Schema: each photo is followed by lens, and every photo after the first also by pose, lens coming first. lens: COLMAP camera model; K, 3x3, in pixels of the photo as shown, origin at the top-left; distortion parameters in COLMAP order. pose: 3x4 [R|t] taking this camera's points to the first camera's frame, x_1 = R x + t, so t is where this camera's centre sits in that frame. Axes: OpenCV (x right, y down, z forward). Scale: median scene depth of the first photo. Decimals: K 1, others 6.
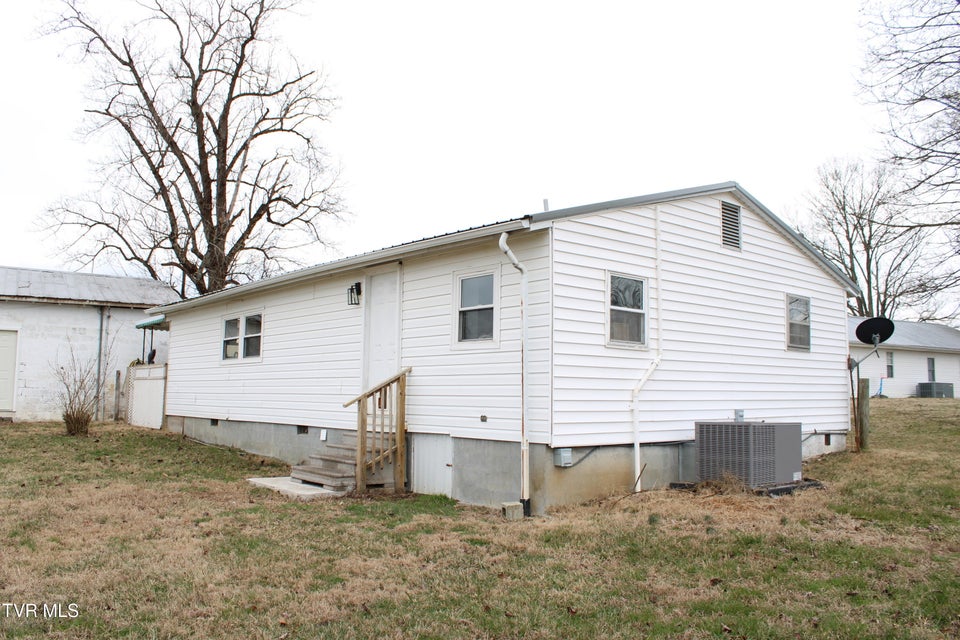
lens RADIAL K [[793.1, 0, 472.1], [0, 793.1, 323.4], [0, 0, 1]] dist [-0.172577, 0.152565]
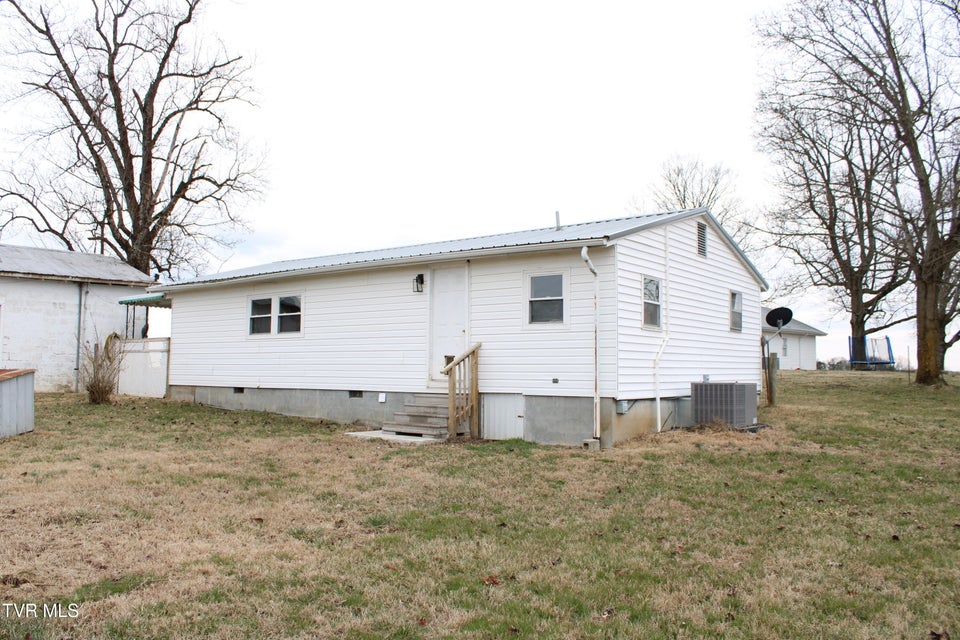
lens RADIAL K [[793.1, 0, 472.1], [0, 793.1, 323.4], [0, 0, 1]] dist [-0.172577, 0.152565]
pose [[0.974972, 0.009633, 0.222120, -0.219170], [-0.017172, 0.999339, 0.032032, -0.009932], [-0.221665, -0.035044, 0.974493, -0.148823]]
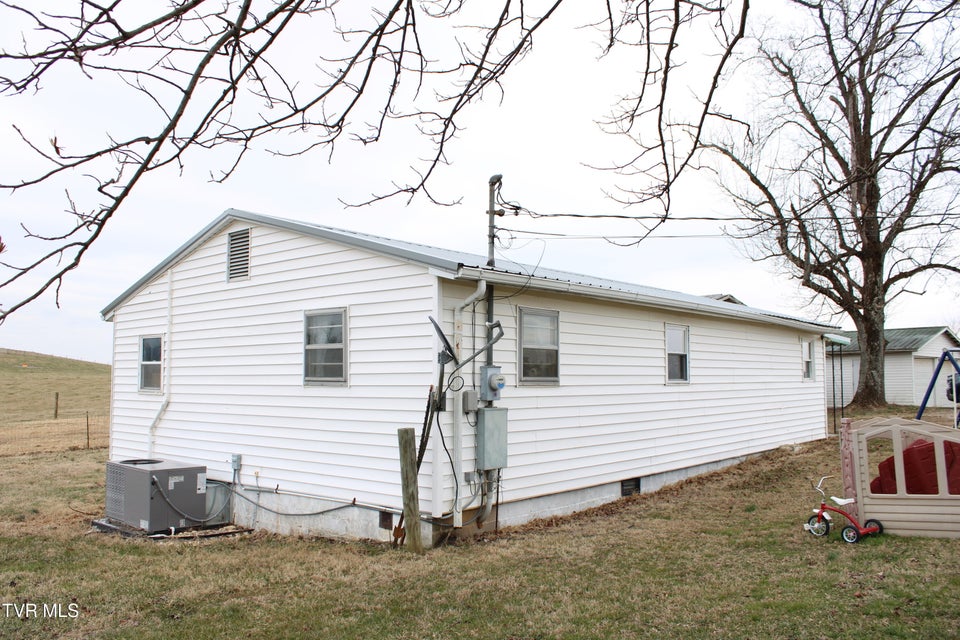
lens RADIAL K [[793.1, 0, 472.1], [0, 793.1, 323.4], [0, 0, 1]] dist [-0.172577, 0.152565]
pose [[0.159191, -0.082385, -0.983804, 0.782954], [0.097659, 0.992939, -0.067348, 0.027296], [0.982406, -0.085356, 0.166113, 0.677889]]
